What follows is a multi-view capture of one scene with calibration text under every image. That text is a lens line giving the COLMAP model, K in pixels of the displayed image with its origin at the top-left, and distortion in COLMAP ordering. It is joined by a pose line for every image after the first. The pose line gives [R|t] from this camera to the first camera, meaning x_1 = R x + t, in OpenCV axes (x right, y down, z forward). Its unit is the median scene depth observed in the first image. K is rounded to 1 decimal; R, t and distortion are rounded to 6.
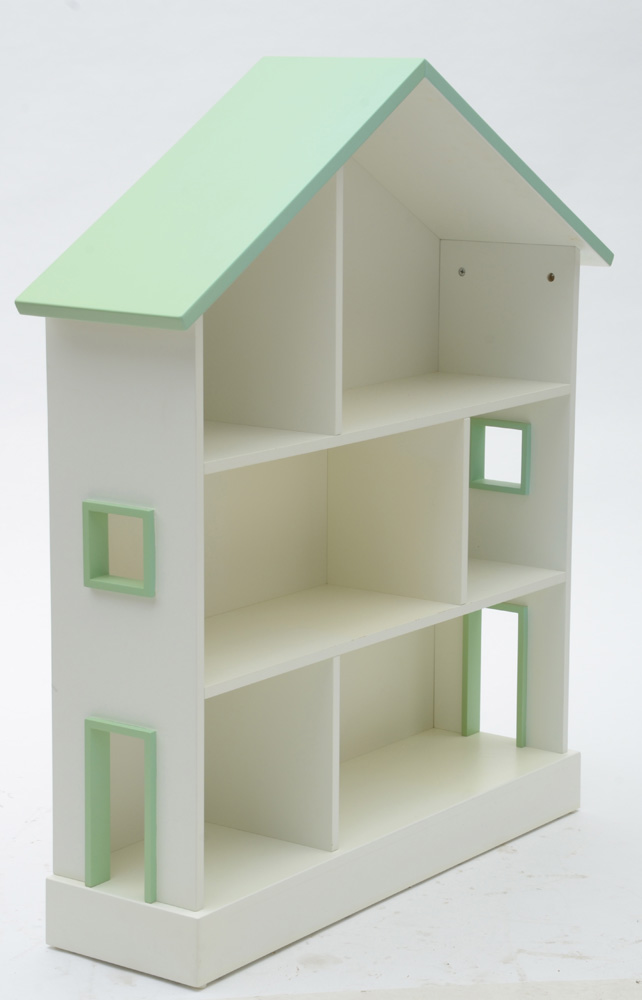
lens RADIAL K [[2628.4, 0, 339.0], [0, 2628.4, 535.5], [0, 0, 1]] dist [0.529612, 0.000000]
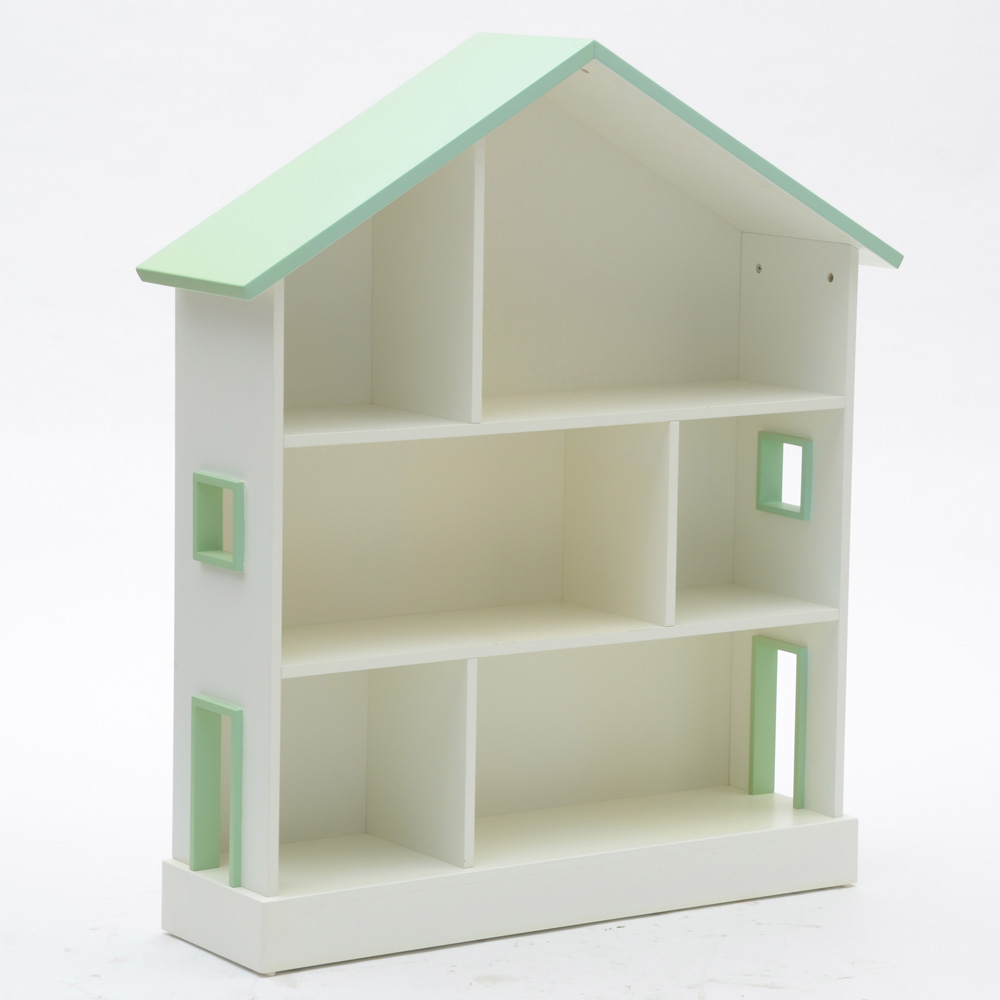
lens RADIAL K [[4299.0, 0, 502.2], [0, 4299.0, 502.5], [0, 0, 1]] dist [0.609195, 0.000000]
pose [[0.938544, 0.056765, -0.340460, 0.538797], [-0.076397, 0.996083, -0.044524, 0.058749], [0.336599, 0.067798, 0.939204, -0.456738]]
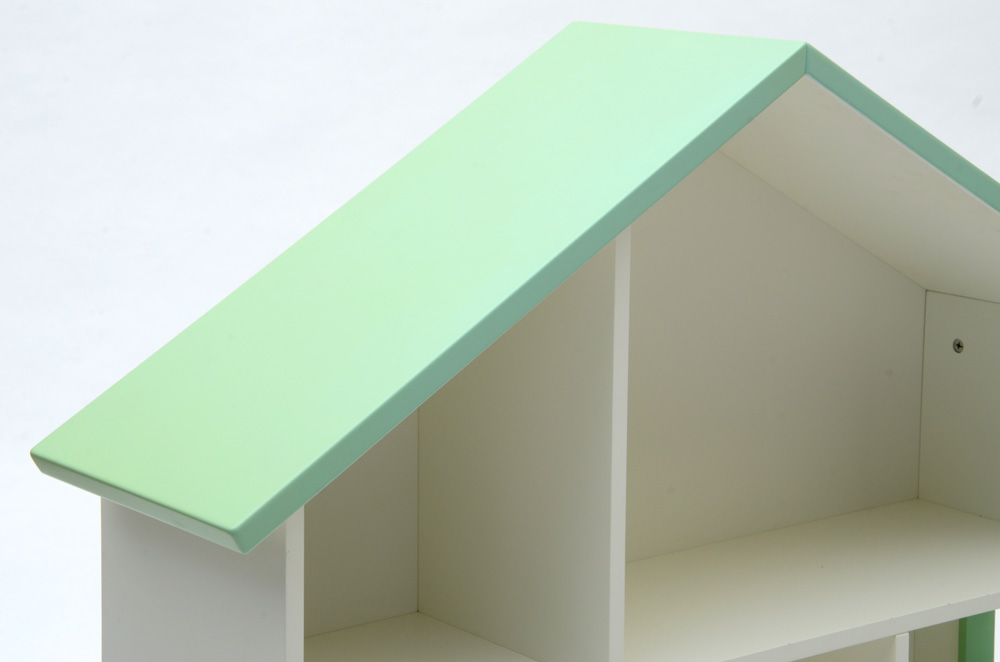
lens RADIAL K [[2588.5, 0, 491.5], [0, 2588.5, 330.3], [0, 0, 1]] dist [0.519938, 0.000000]
pose [[0.962305, 0.051916, -0.266973, 0.120369], [-0.053293, 0.998577, 0.002091, -0.114448], [0.266702, 0.012216, 0.963702, 0.446494]]
